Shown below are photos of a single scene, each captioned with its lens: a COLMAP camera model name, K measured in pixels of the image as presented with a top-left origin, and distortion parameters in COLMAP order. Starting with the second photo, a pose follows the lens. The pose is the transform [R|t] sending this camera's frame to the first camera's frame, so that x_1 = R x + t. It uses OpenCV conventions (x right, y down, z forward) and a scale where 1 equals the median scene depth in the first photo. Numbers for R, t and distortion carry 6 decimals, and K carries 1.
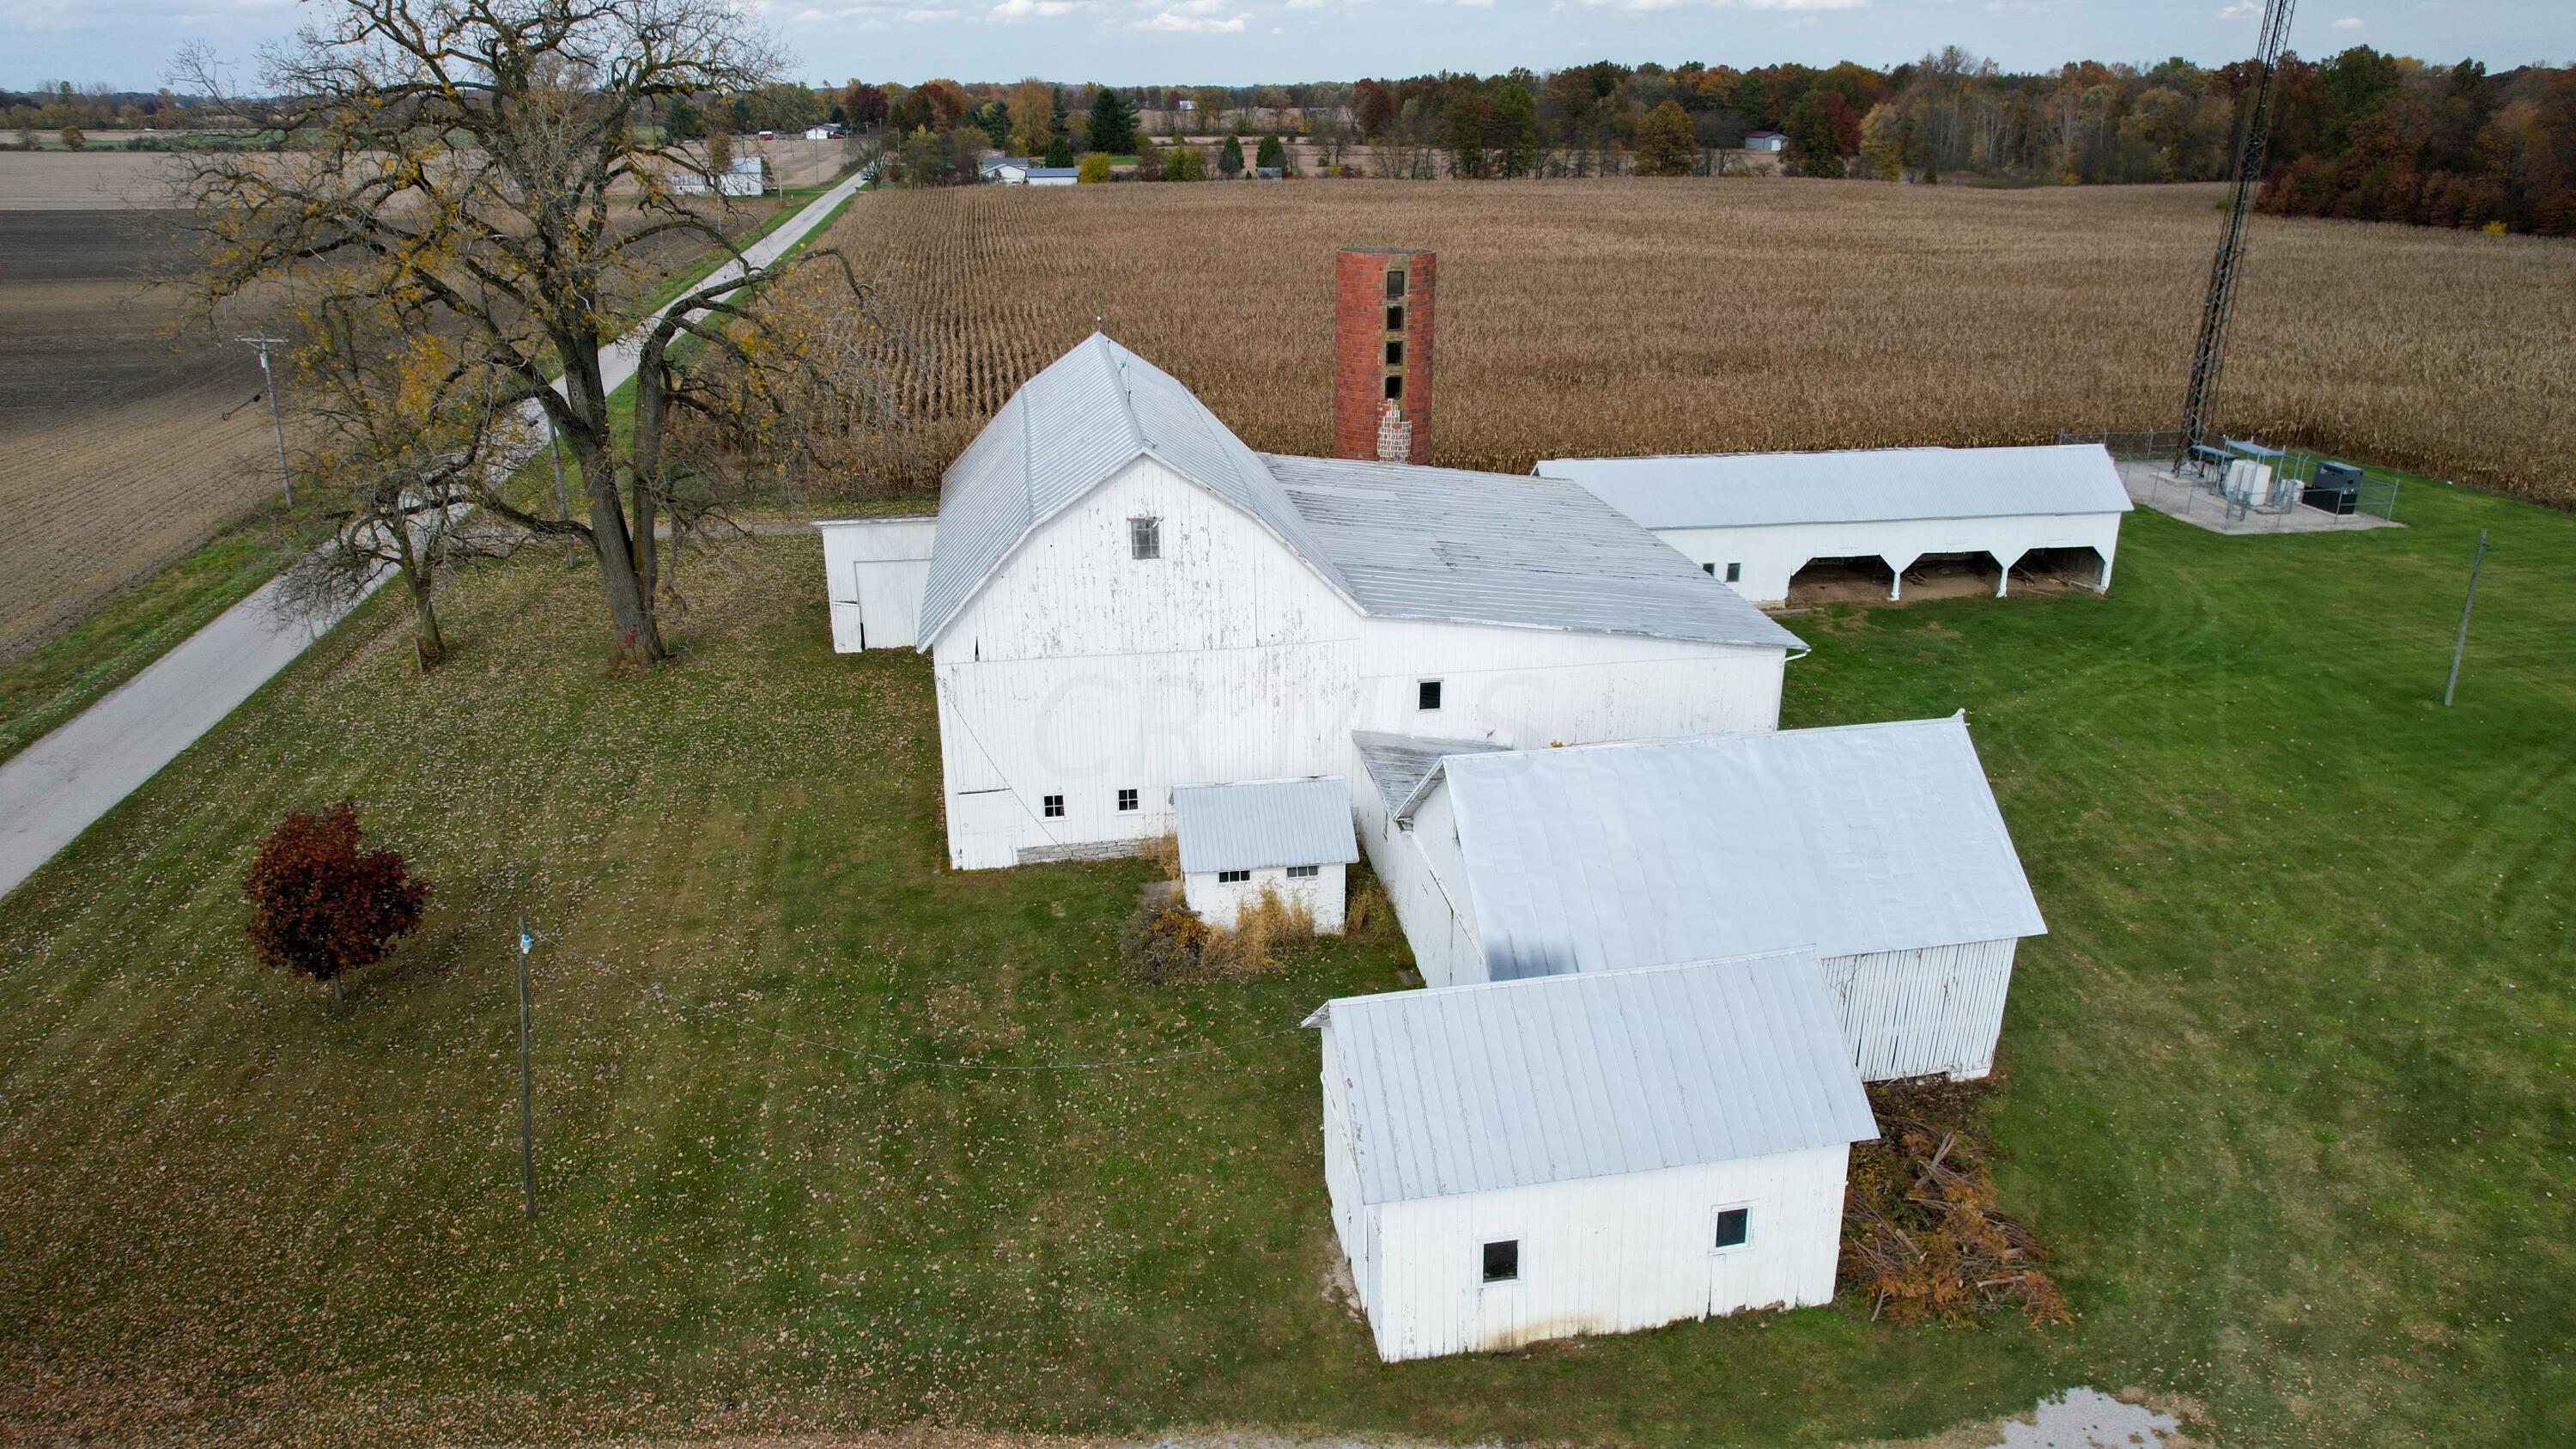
lens RADIAL K [[1647.0, 0, 1293.7], [0, 1647.0, 726.7], [0, 0, 1]] dist [-0.068524, 0.061048]
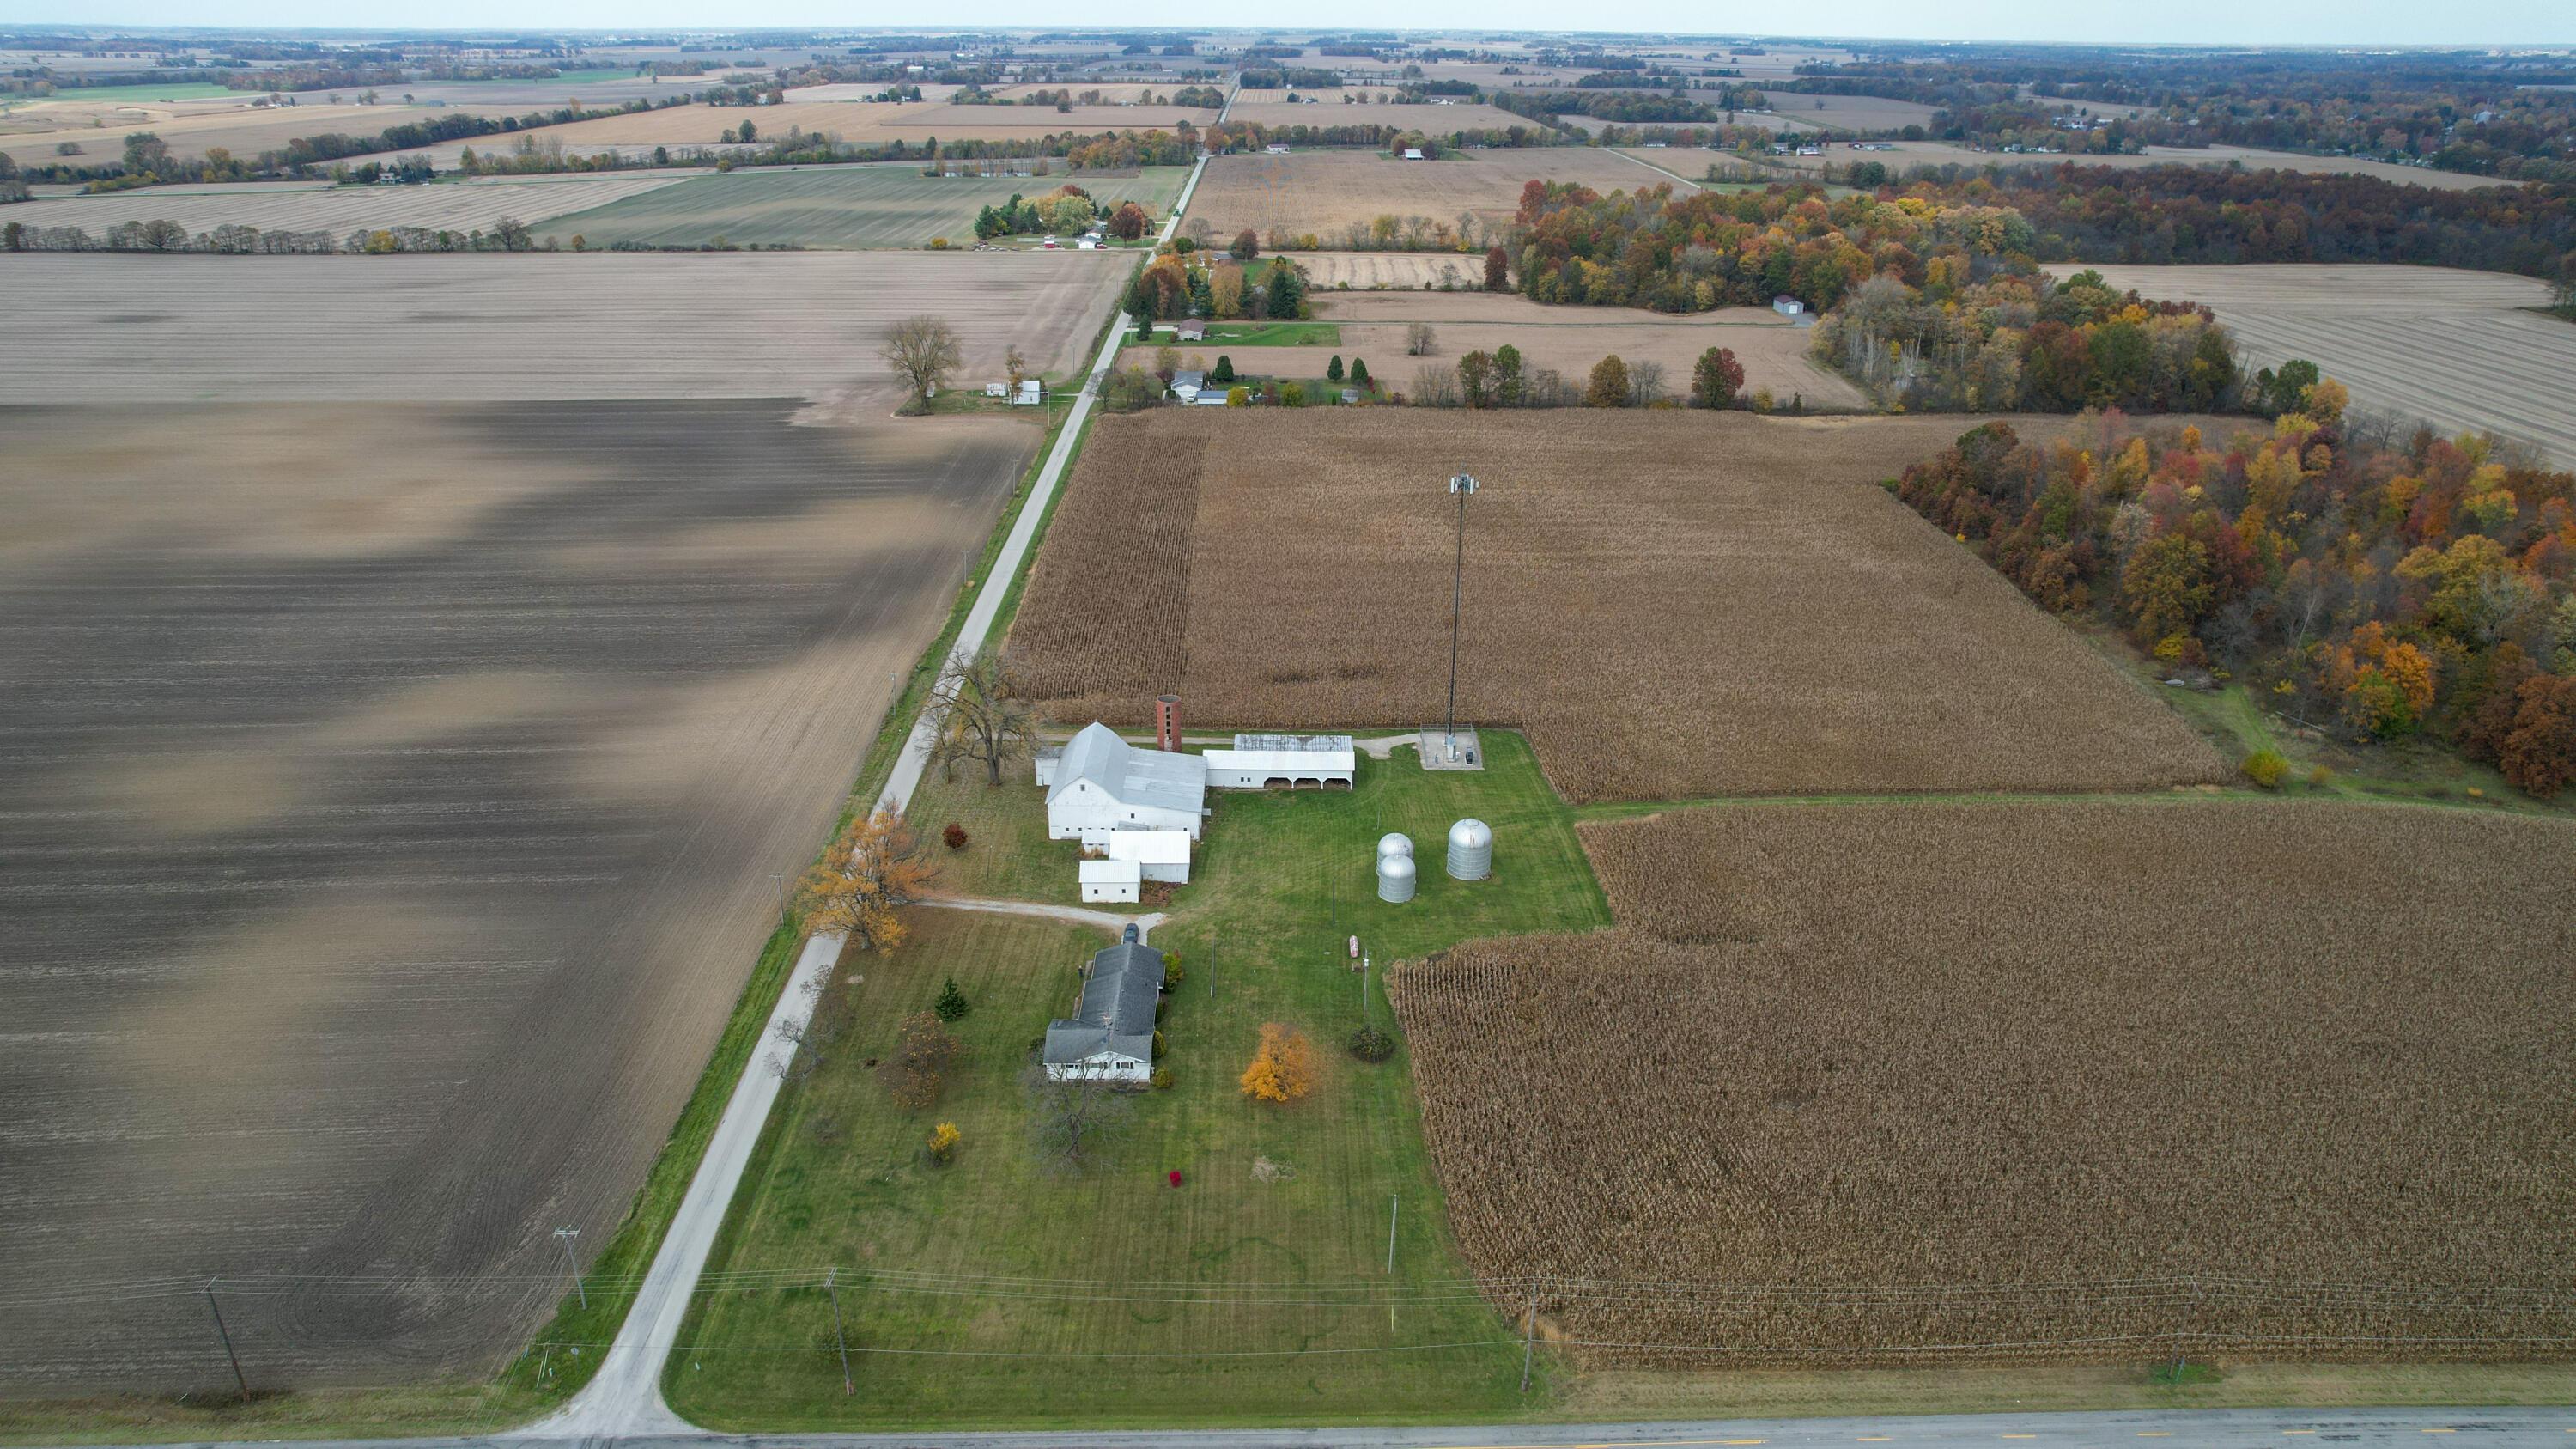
lens RADIAL K [[1647.0, 0, 1284.0], [0, 1647.0, 720.5], [0, 0, 1]] dist [-0.068524, 0.061048]
pose [[0.985622, 0.076494, -0.150662, 1.064589], [-0.071452, 0.996697, 0.038606, -0.449139], [0.153117, -0.027286, 0.987831, -3.372461]]
